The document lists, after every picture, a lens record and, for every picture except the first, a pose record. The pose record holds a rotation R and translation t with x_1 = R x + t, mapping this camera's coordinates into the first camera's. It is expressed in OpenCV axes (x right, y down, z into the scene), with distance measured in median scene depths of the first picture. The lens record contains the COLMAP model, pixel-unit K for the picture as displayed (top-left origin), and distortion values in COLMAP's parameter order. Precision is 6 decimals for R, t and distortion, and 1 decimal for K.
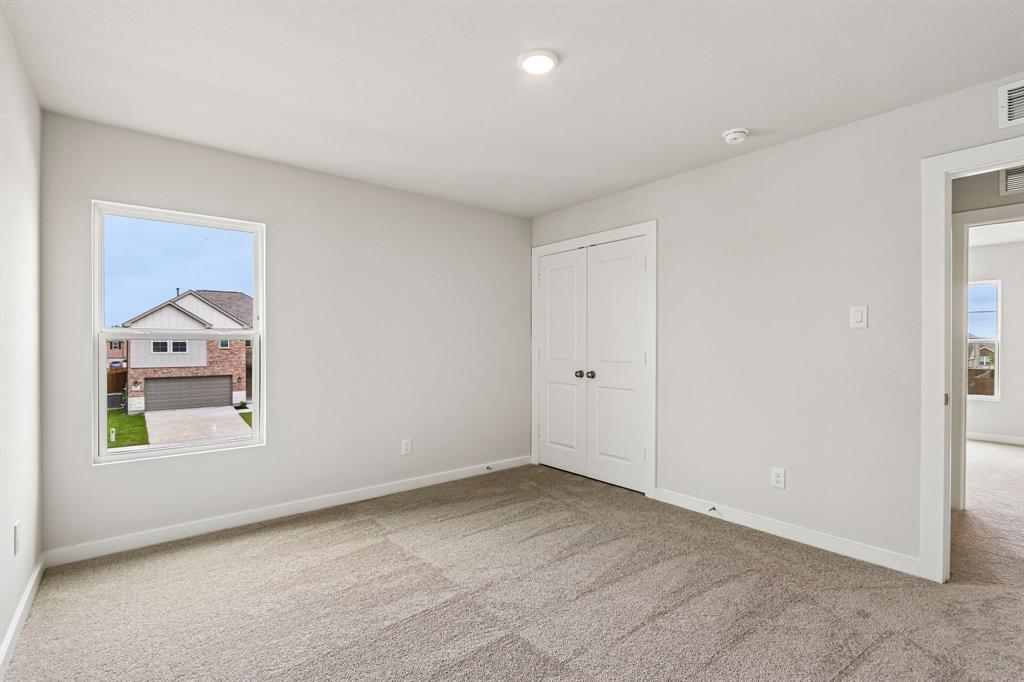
lens RADIAL K [[474.4, 0, 507.1], [0, 474.4, 344.4], [0, 0, 1]] dist [-0.001766, 0.000236]
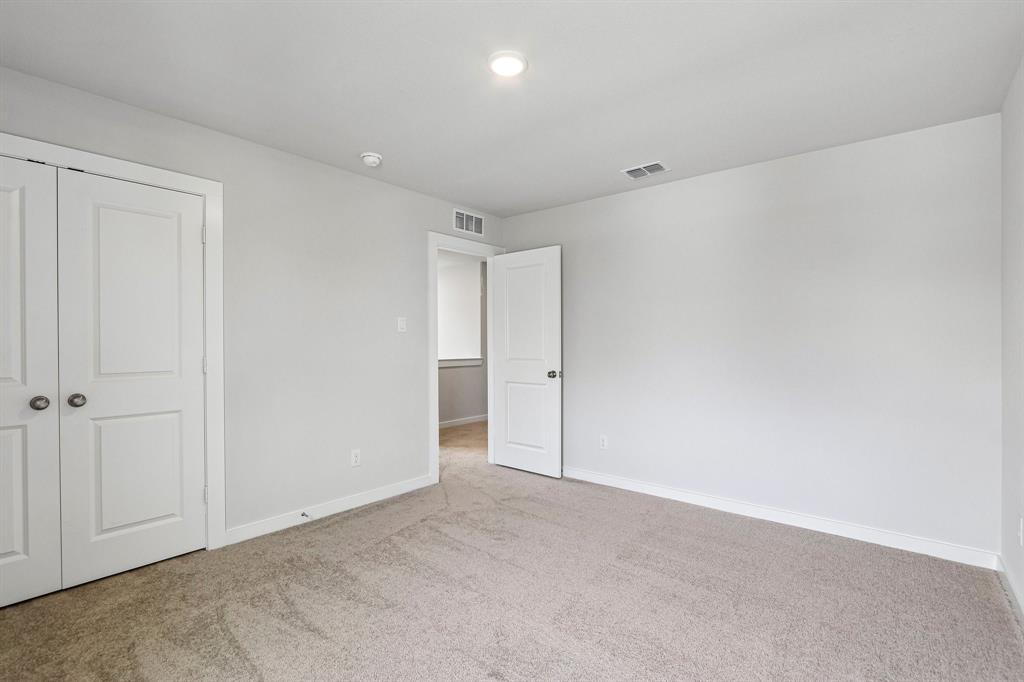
lens RADIAL K [[474.4, 0, 521.9], [0, 474.4, 341.7], [0, 0, 1]] dist [-0.001766, 0.000236]
pose [[-0.201905, -0.002416, 0.979402, -0.638819], [0.002542, 0.999992, 0.002991, -0.007883], [-0.979402, 0.003093, -0.201897, 0.805635]]
